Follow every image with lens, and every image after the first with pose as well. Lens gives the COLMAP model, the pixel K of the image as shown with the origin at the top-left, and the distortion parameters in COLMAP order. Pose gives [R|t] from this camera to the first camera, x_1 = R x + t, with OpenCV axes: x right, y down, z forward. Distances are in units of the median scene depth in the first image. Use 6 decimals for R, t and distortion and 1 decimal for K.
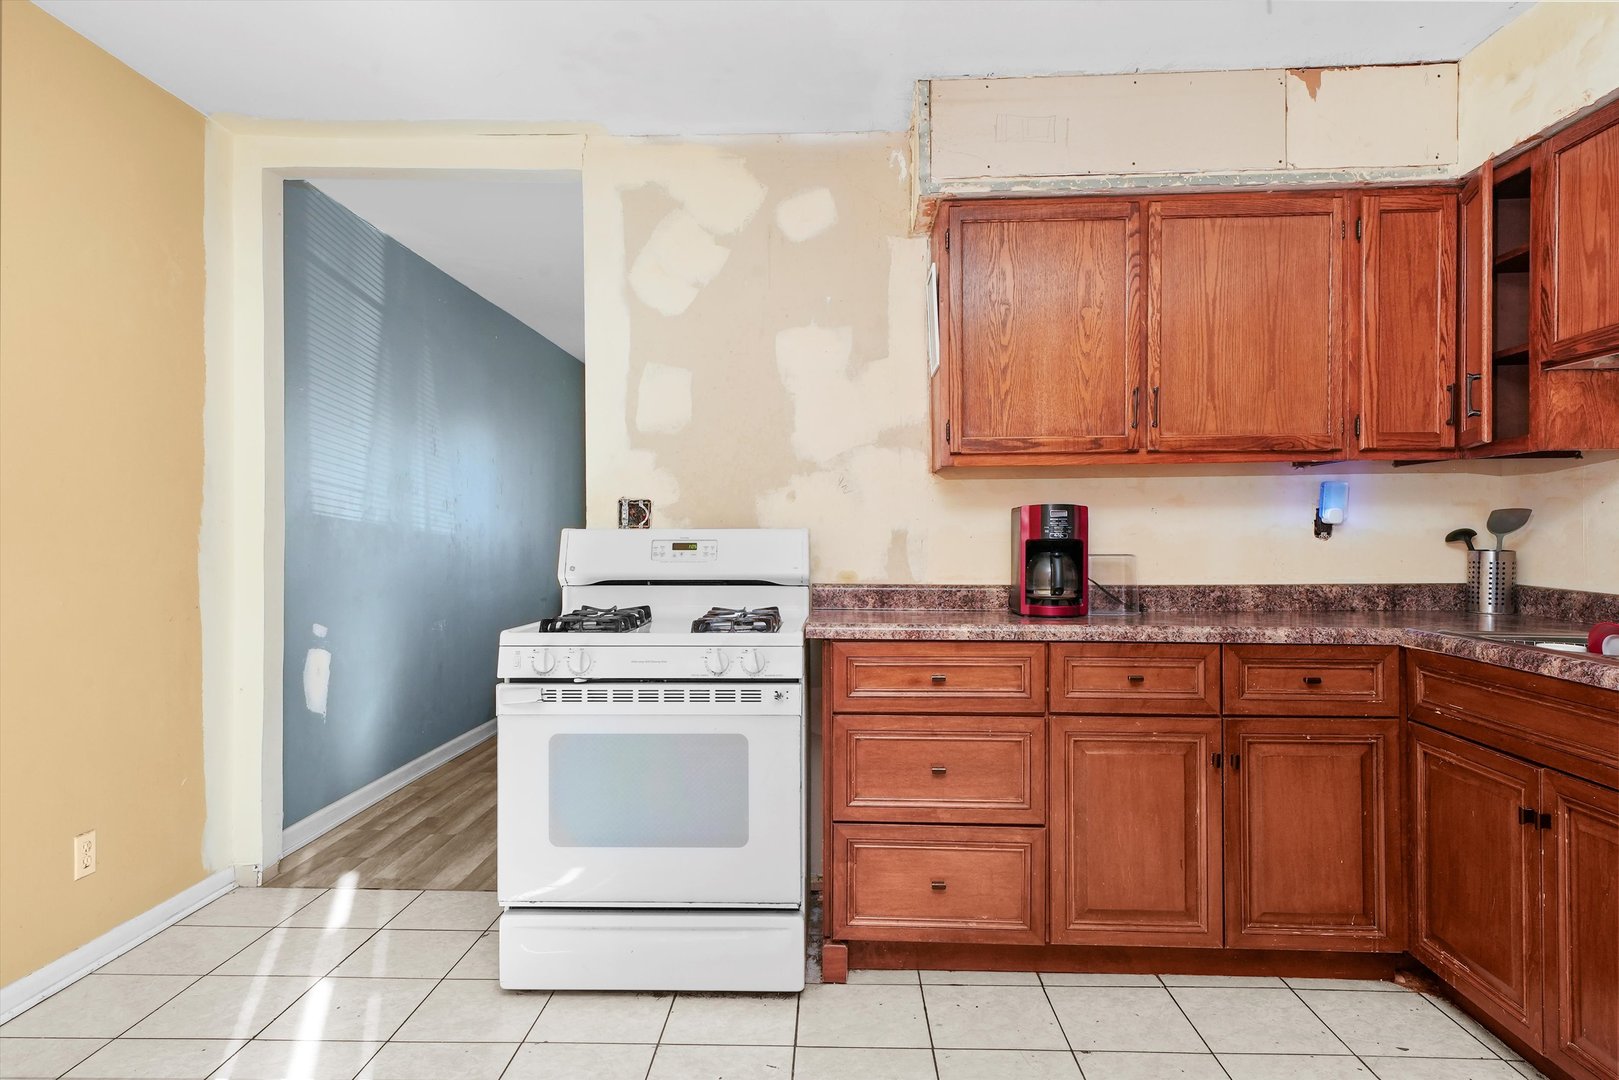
lens RADIAL K [[971.0, 0, 804.8], [0, 971.0, 543.5], [0, 0, 1]] dist [0.019105, 0.000240]
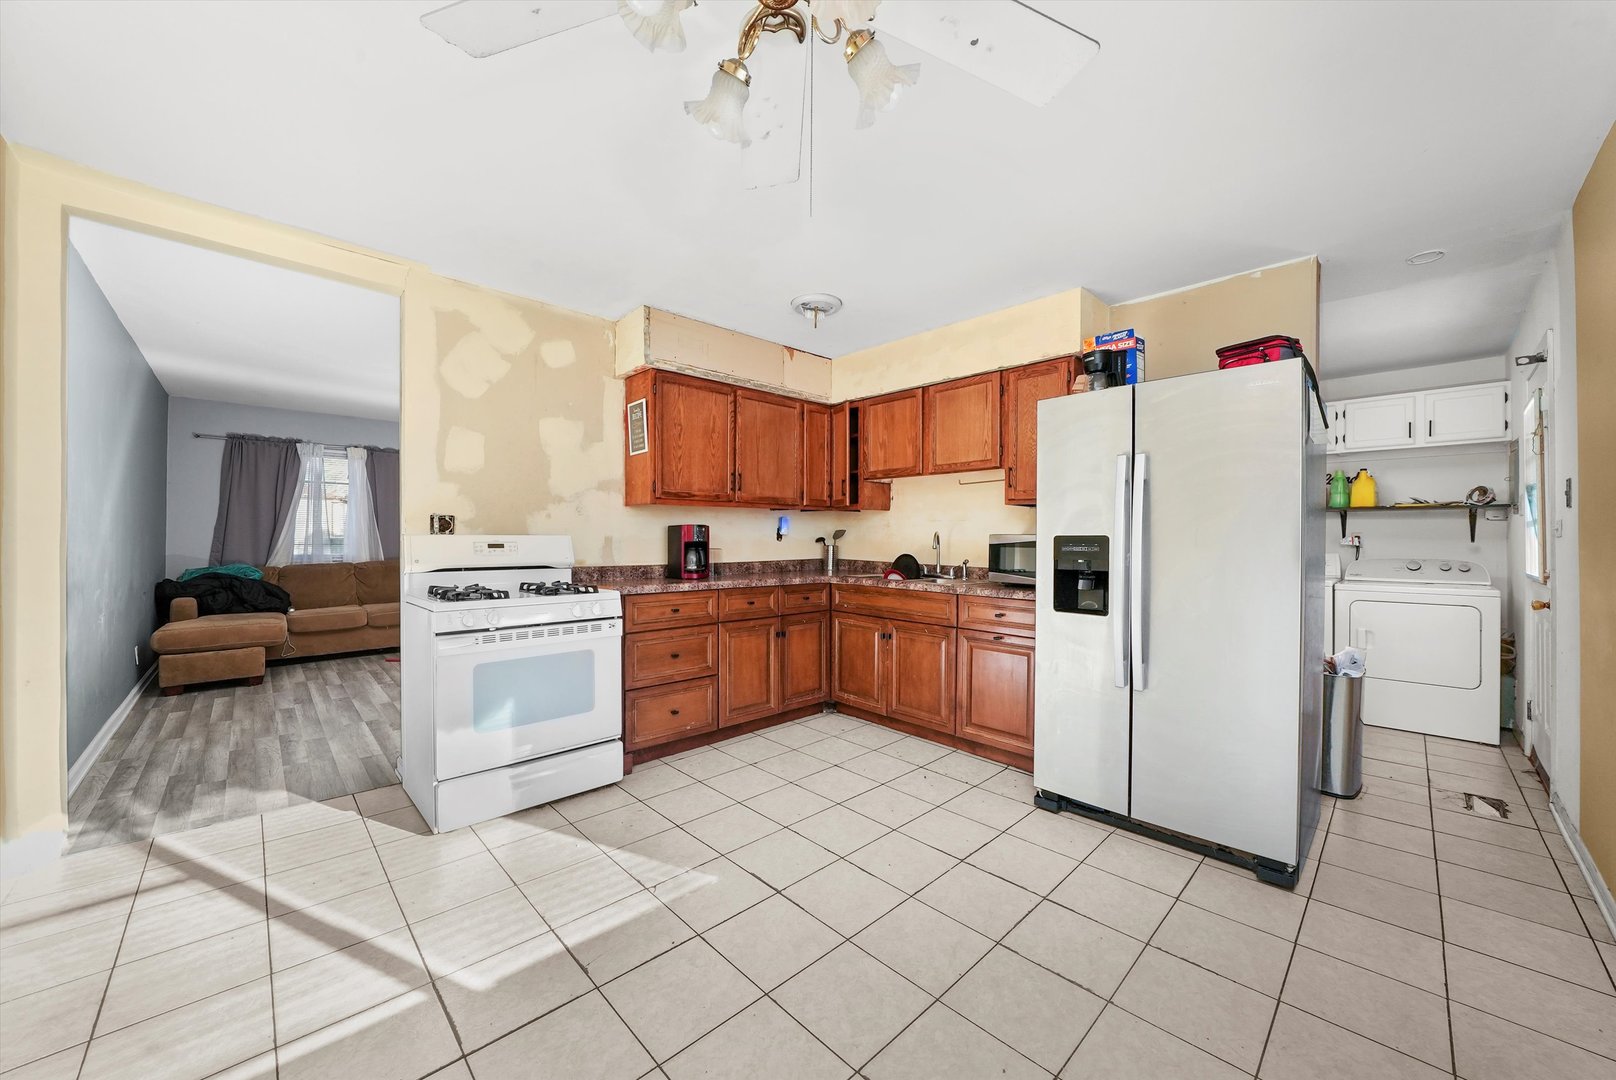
lens RADIAL K [[590.4, 0, 808.0], [0, 590.4, 540.0], [0, 0, 1]] dist [-0.021969, 0.003065]
pose [[0.698897, 0.000711, 0.715222, -0.492464], [0.000289, 0.999999, -0.001277, -0.005747], [-0.715222, 0.001099, 0.698896, -0.051598]]
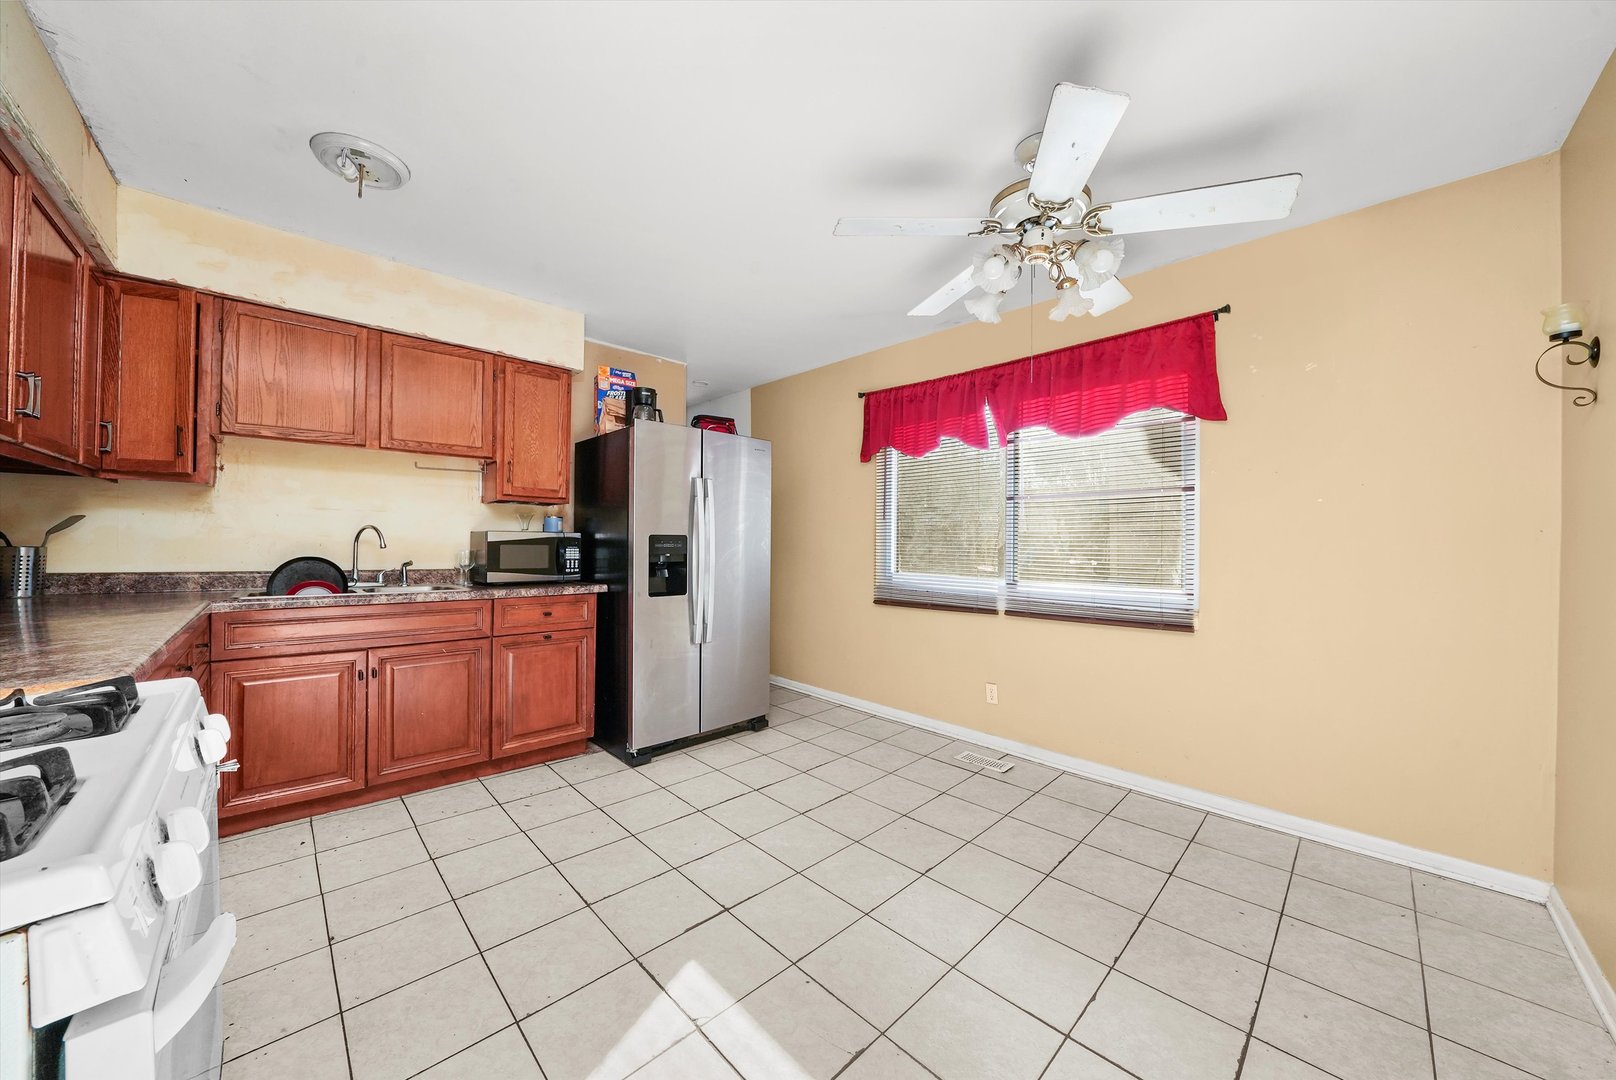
lens RADIAL K [[568.0, 0, 808.0], [0, 568.0, 540.0], [0, 0, 1]] dist [-0.023324, 0.000121]
pose [[-0.718822, -0.008624, 0.695140, -0.528131], [-0.005752, 0.999963, 0.006458, -0.011997], [-0.695170, 0.000644, -0.718845, 0.860462]]
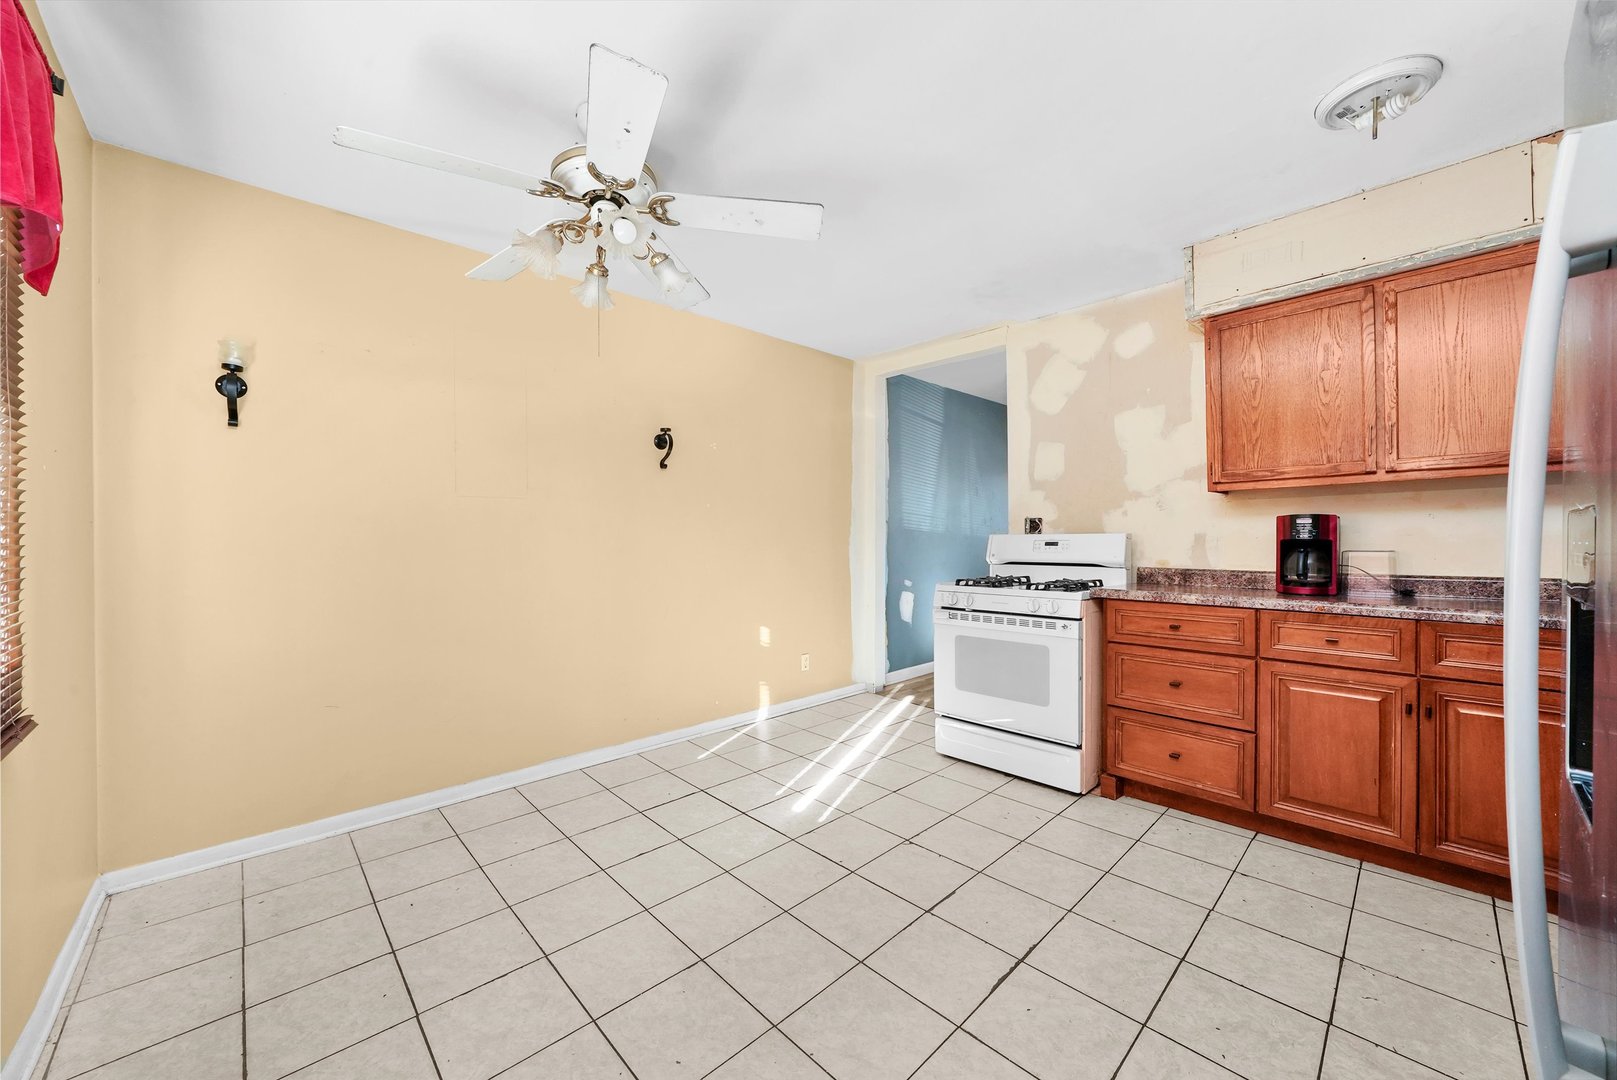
lens RADIAL K [[594.6, 0, 815.6], [0, 594.6, 542.5], [0, 0, 1]] dist [-0.018861, 0.000145]
pose [[0.720726, 0.000592, -0.693220, 0.345422], [0.000465, 0.999999, 0.001337, -0.001107], [0.693220, -0.001286, 0.720725, -0.096806]]
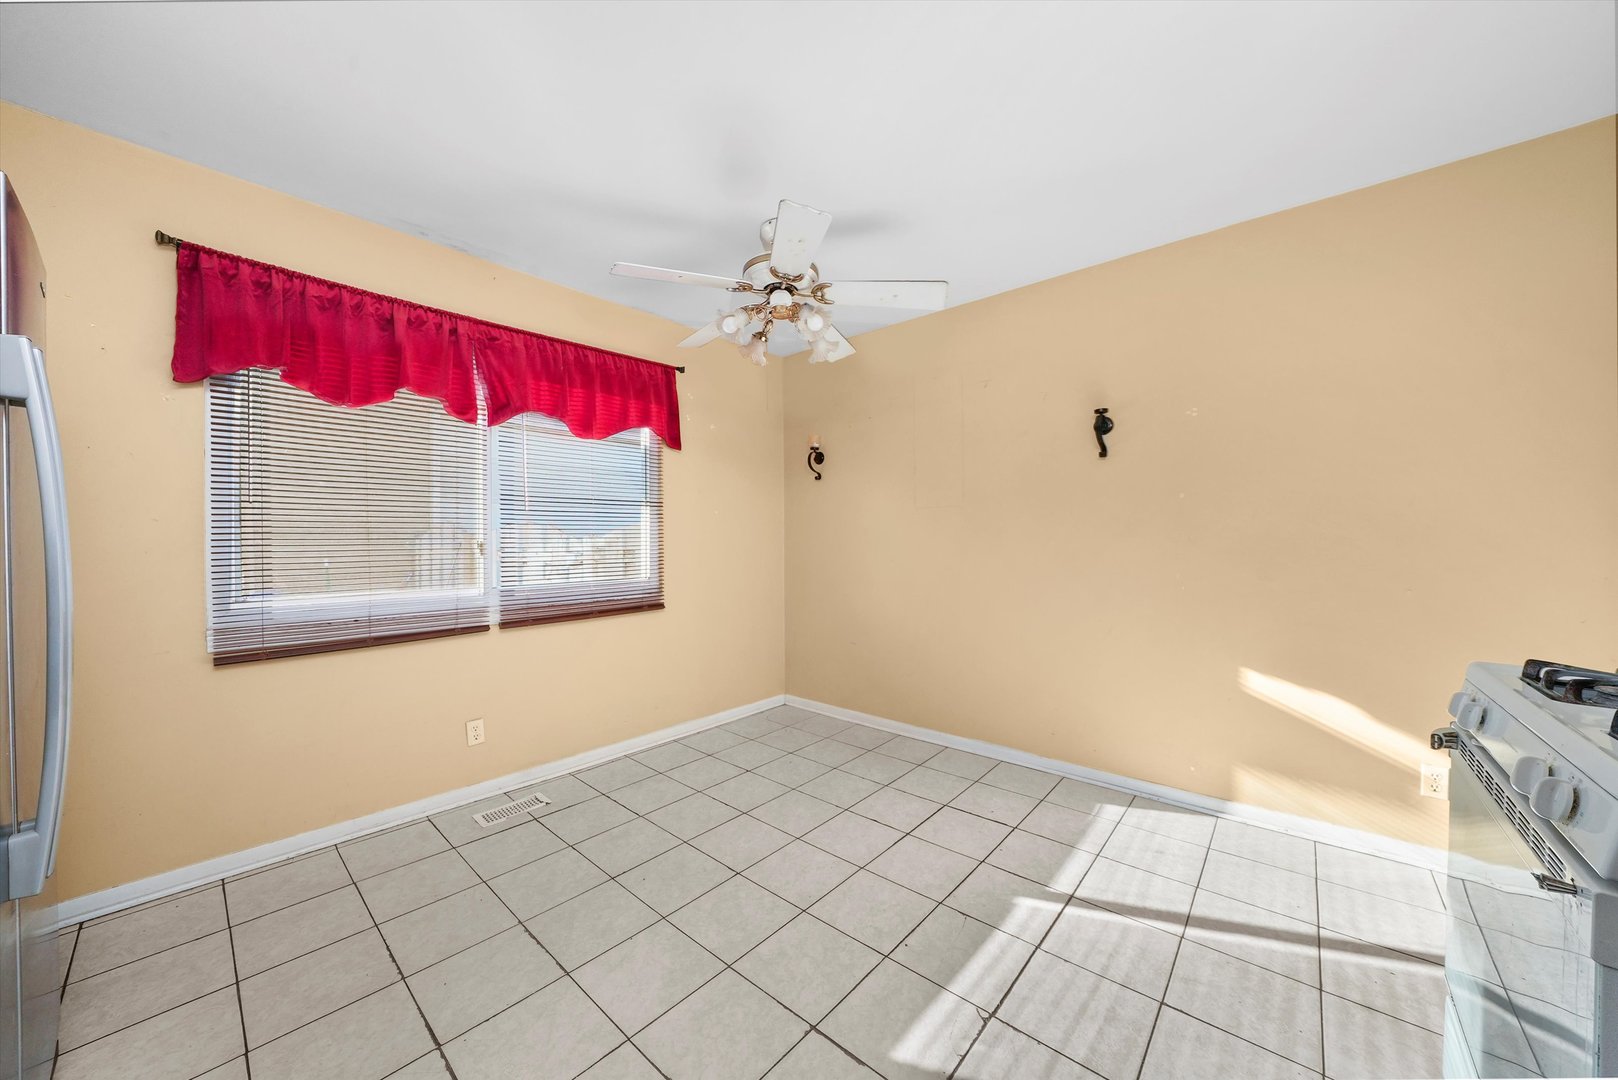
lens RADIAL K [[570.9, 0, 809.0], [0, 570.9, 540.0], [0, 0, 1]] dist [-0.017540, -0.000065]
pose [[-0.632616, 0.001590, -0.774464, 0.357601], [-0.002929, 0.999986, 0.004446, -0.010624], [0.774460, 0.005081, -0.632602, 0.770926]]
